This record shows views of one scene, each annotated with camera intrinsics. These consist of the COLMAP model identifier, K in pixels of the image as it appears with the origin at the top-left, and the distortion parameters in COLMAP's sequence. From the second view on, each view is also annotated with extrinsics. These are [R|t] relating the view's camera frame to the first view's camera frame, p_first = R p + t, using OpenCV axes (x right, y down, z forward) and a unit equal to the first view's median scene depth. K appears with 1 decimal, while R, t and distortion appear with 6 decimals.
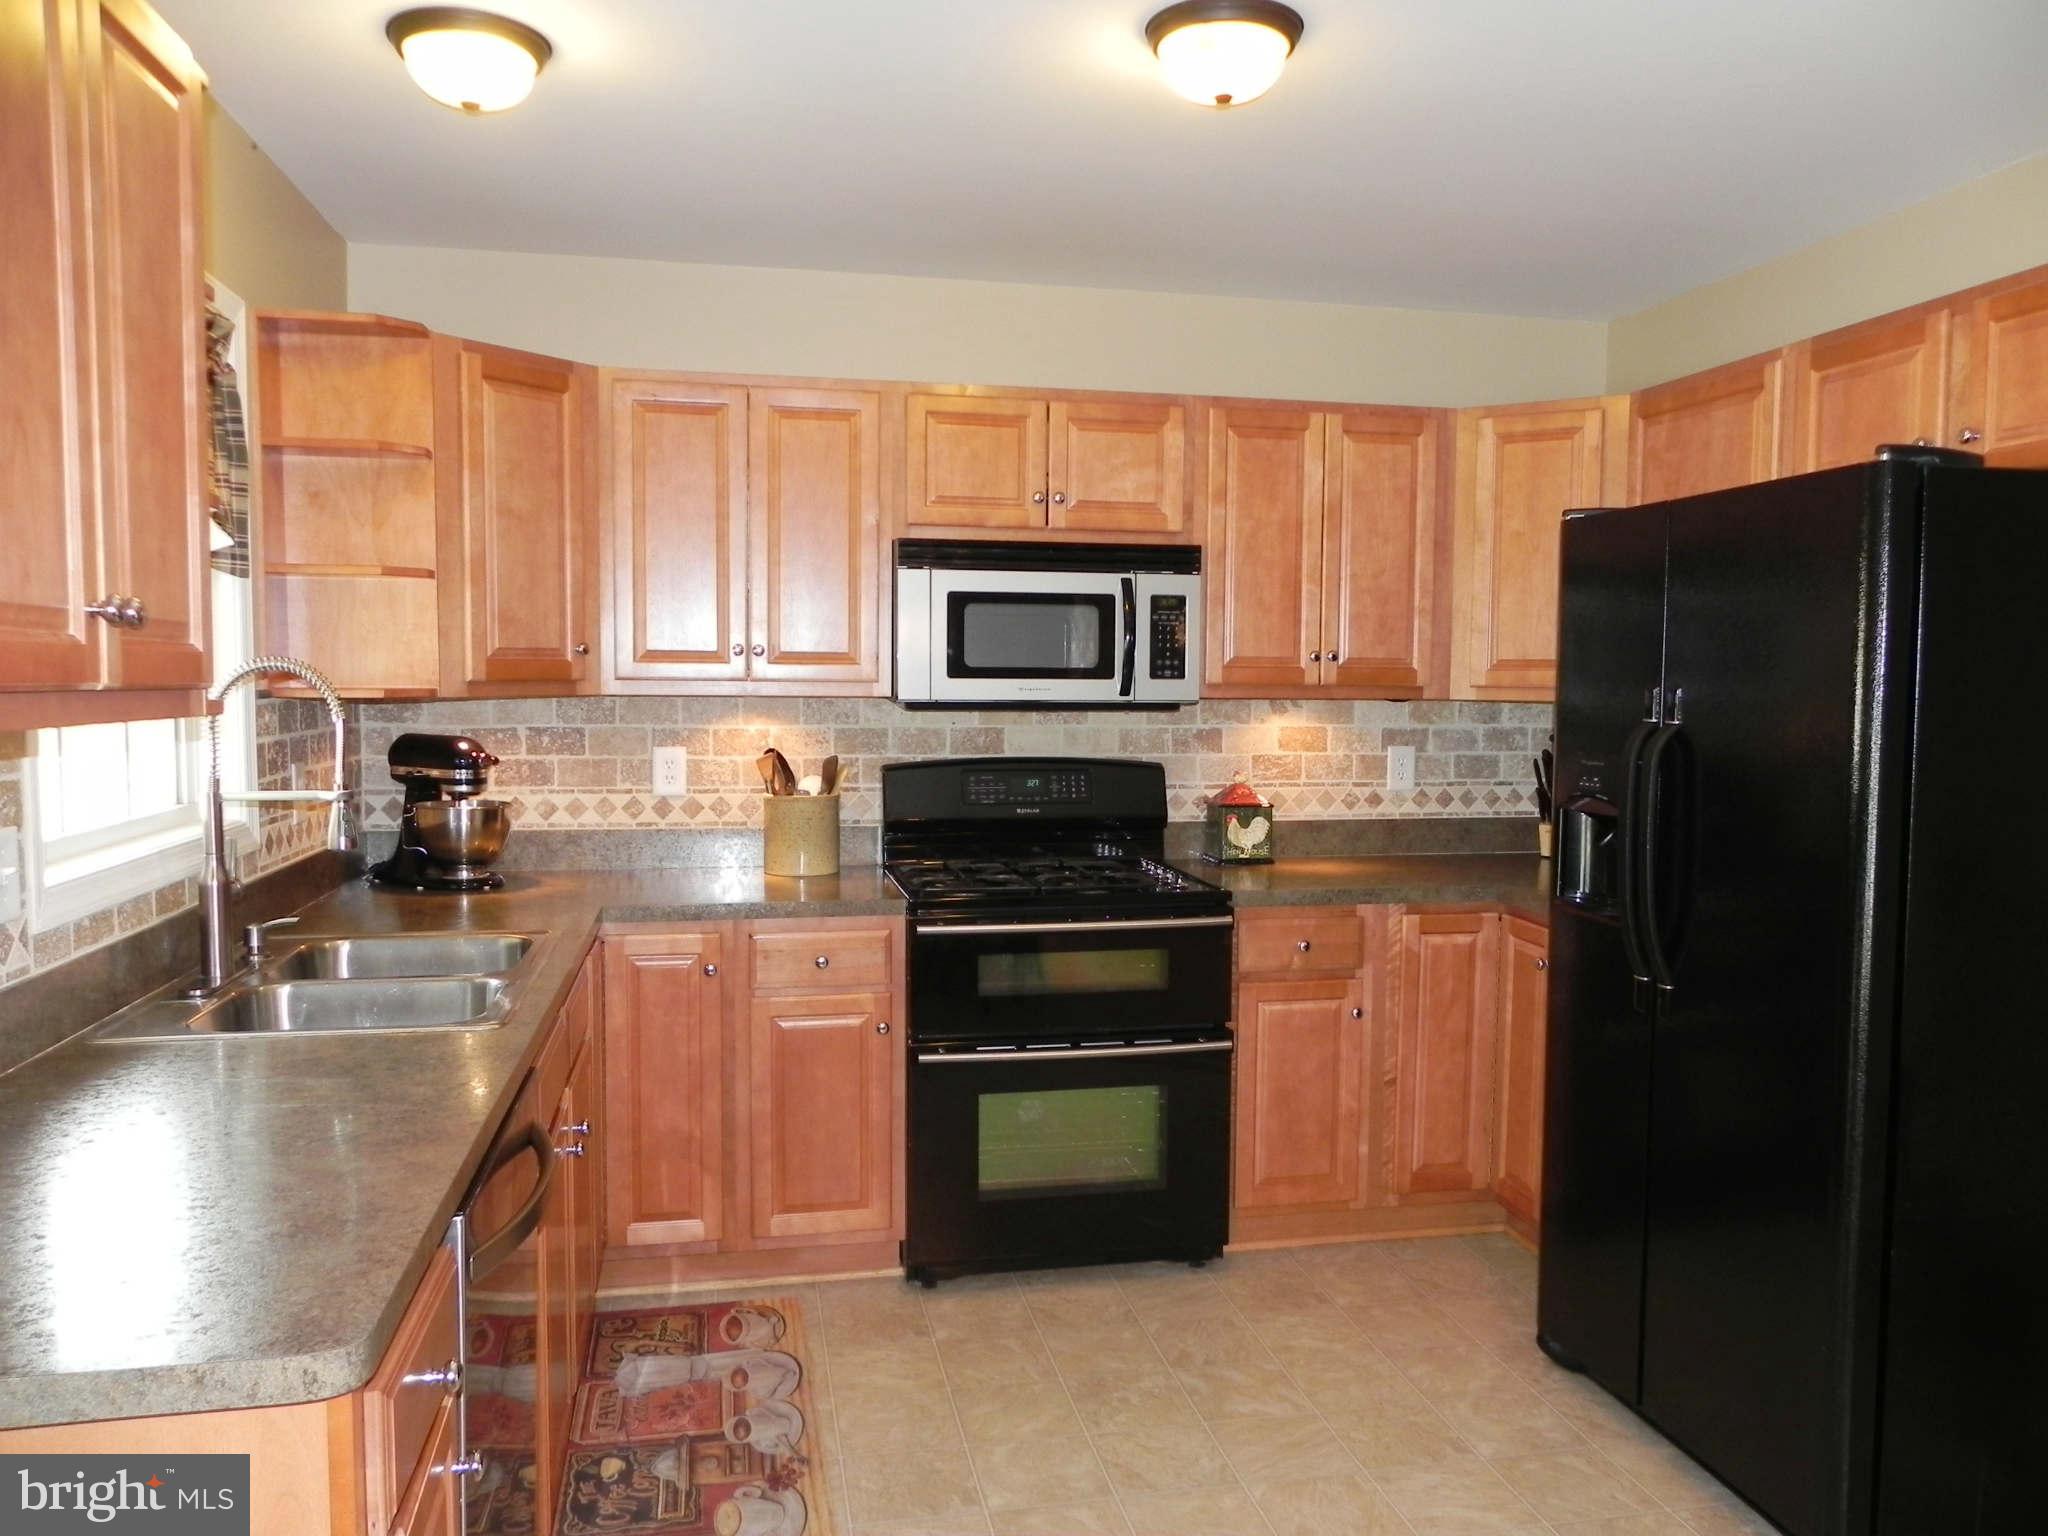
lens RADIAL K [[1532.9, 0, 1026.4], [0, 1532.9, 767.2], [0, 0, 1]] dist [0.026055, -0.004451]
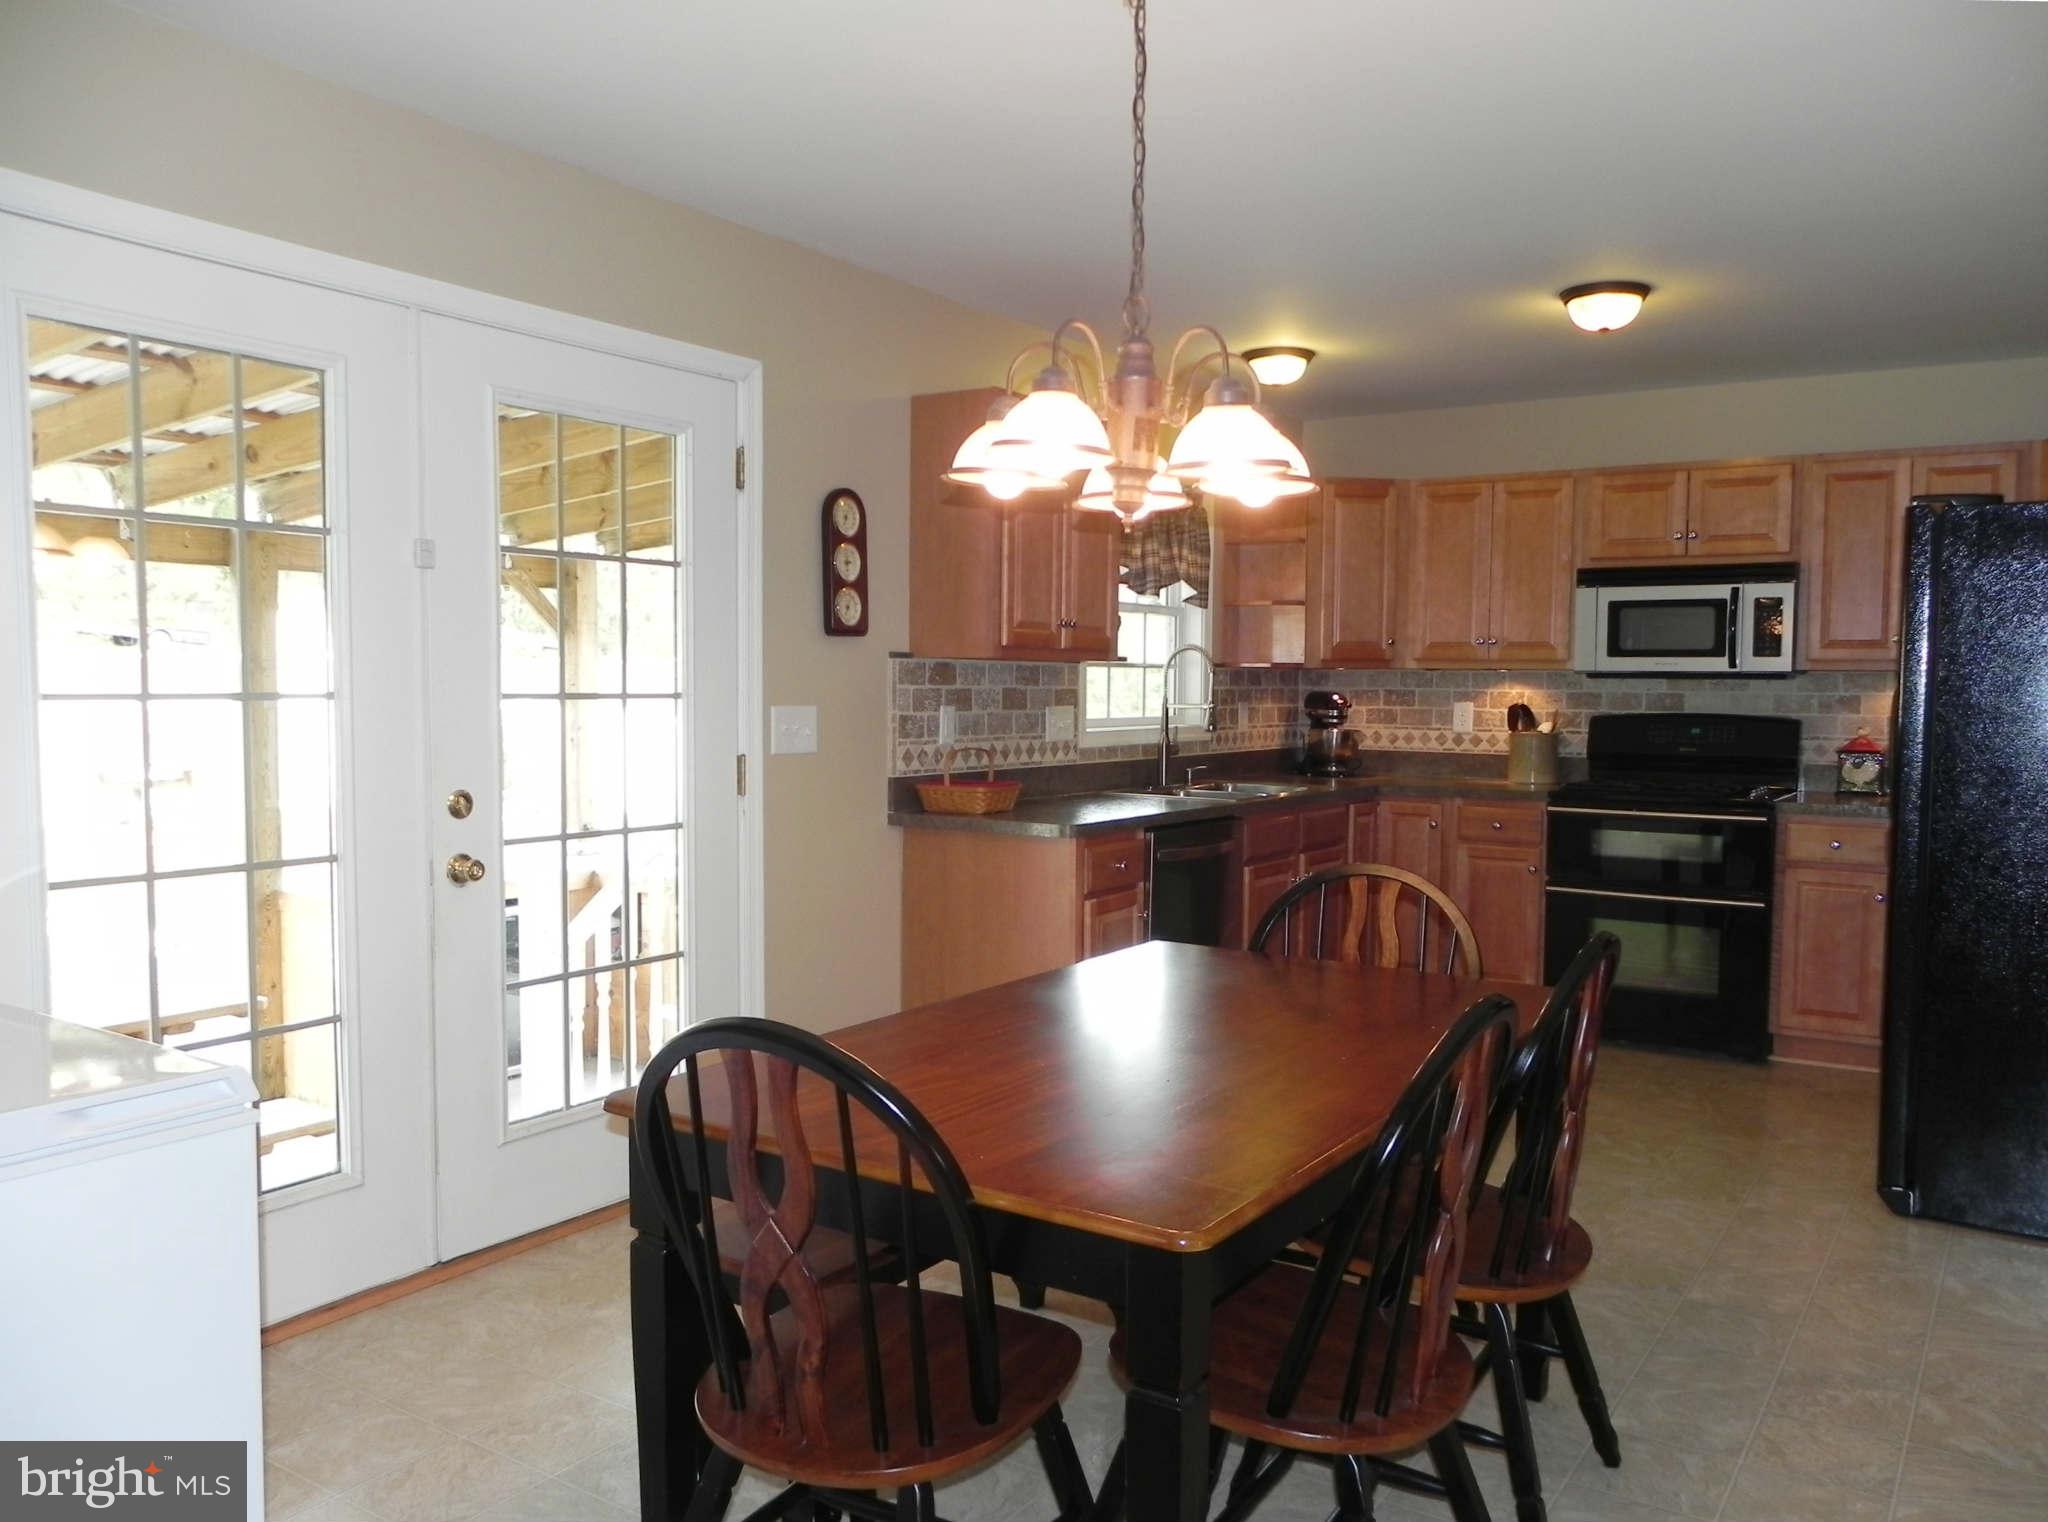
lens RADIAL K [[1532.9, 0, 1020.6], [0, 1532.9, 749.6], [0, 0, 1]] dist [0.026055, -0.004451]
pose [[0.701873, 0.034002, -0.711490, 0.627211], [-0.049705, 0.998763, -0.001302, 0.065258], [0.710566, 0.036278, 0.702695, -0.496481]]
